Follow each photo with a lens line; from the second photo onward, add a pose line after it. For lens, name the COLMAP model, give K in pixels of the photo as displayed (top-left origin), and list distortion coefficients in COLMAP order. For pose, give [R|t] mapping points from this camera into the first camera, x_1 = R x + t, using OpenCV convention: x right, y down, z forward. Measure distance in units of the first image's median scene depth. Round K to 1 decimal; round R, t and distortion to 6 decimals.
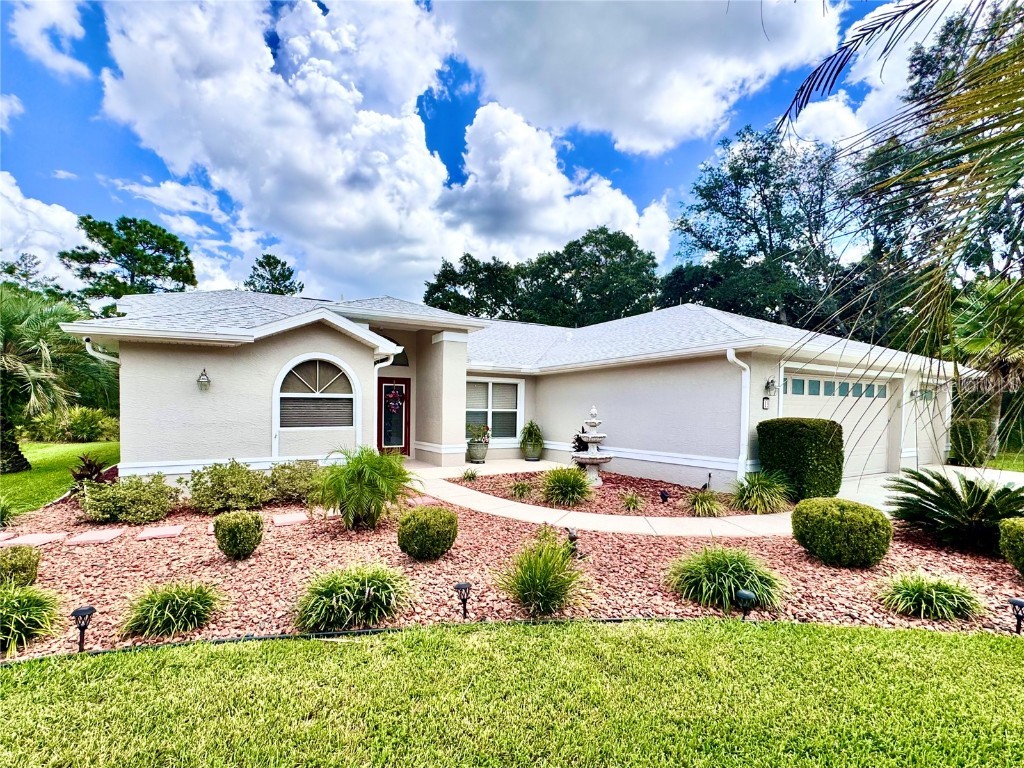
lens RADIAL K [[468.0, 0, 506.2], [0, 468.0, 429.5], [0, 0, 1]] dist [-0.002362, 0.000029]
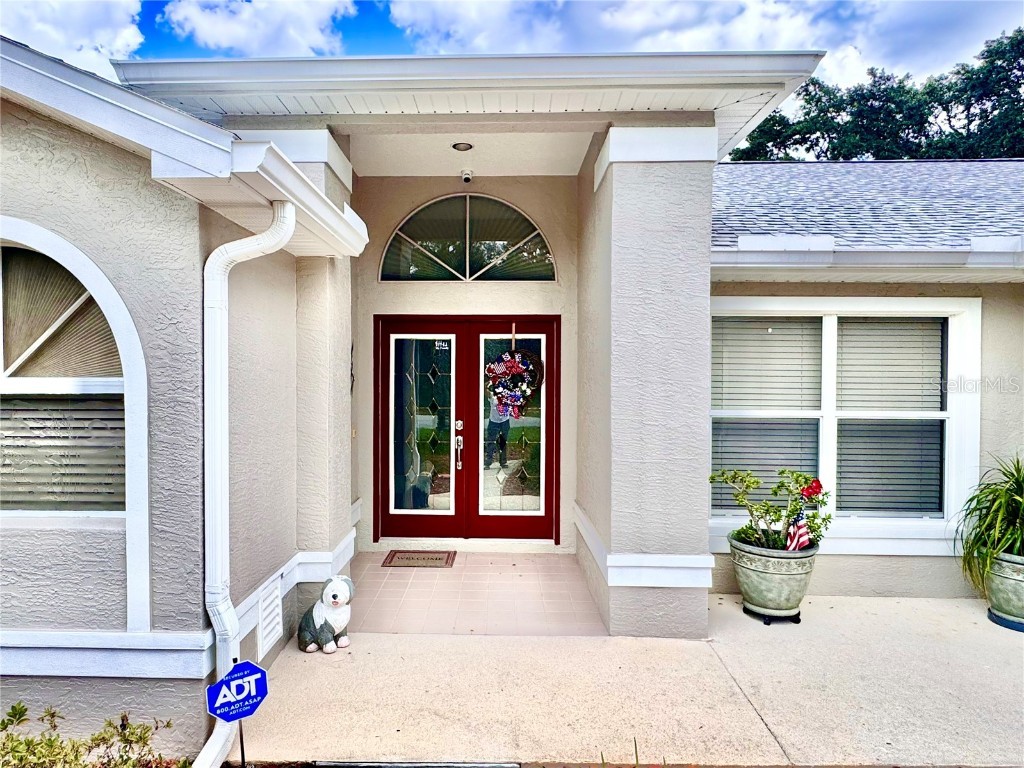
lens RADIAL K [[646.4, 0, 473.6], [0, 646.4, 367.9], [0, 0, 1]] dist [0.001030, 0.000123]
pose [[0.831440, -0.006574, -0.555575, 0.003246], [-0.020318, 0.998901, -0.042227, -0.040729], [0.555242, 0.046398, 0.830393, 0.464196]]
